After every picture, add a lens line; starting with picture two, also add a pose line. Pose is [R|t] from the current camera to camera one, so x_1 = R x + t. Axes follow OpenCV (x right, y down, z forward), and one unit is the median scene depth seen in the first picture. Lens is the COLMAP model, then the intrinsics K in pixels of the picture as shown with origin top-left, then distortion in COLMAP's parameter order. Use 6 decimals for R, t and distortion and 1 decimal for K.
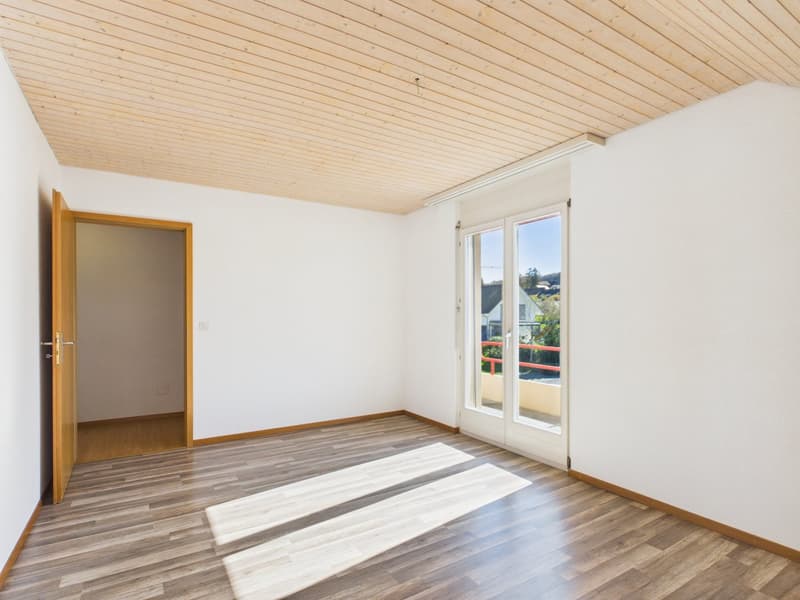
lens RADIAL K [[419.4, 0, 400.5], [0, 419.4, 307.6], [0, 0, 1]] dist [0.002175, 0.000881]
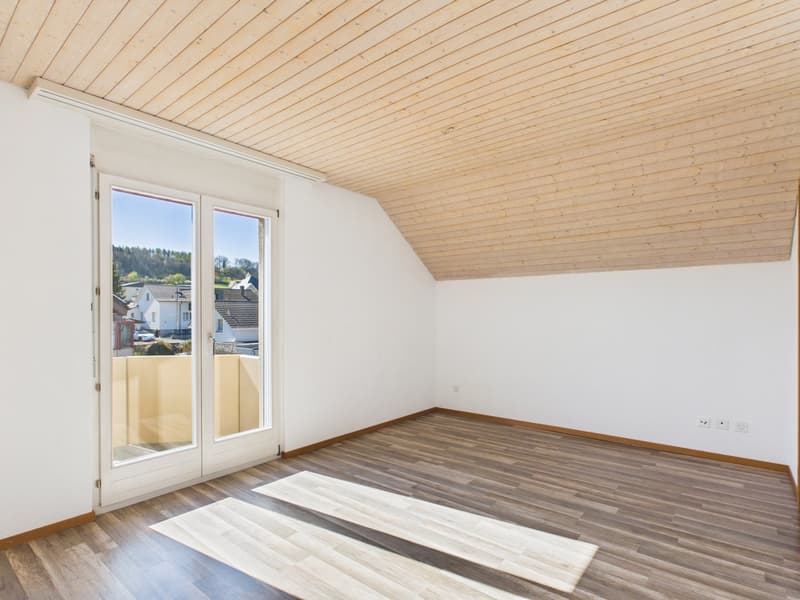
lens RADIAL K [[419.4, 0, 401.2], [0, 419.4, 305.0], [0, 0, 1]] dist [0.002175, 0.000881]
pose [[-0.339209, 0.023167, 0.940426, -1.026260], [-0.014788, 0.999442, -0.029955, 0.026728], [-0.940595, -0.024068, -0.338678, 1.478717]]
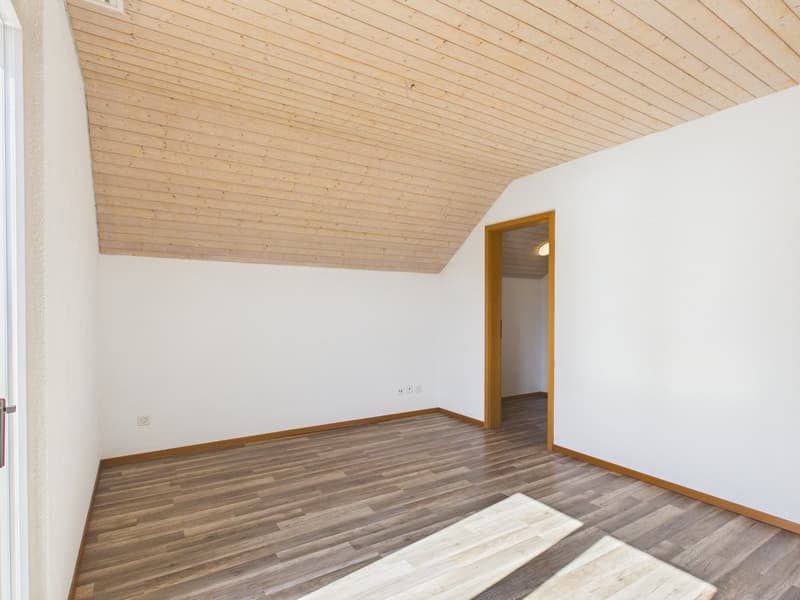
lens RADIAL K [[419.4, 0, 400.7], [0, 419.4, 305.5], [0, 0, 1]] dist [0.002175, 0.000881]
pose [[-0.999939, 0.000401, -0.011048, 0.076591], [0.000671, 0.999701, -0.024436, 0.031564], [0.011035, -0.024442, -0.999640, 1.932441]]
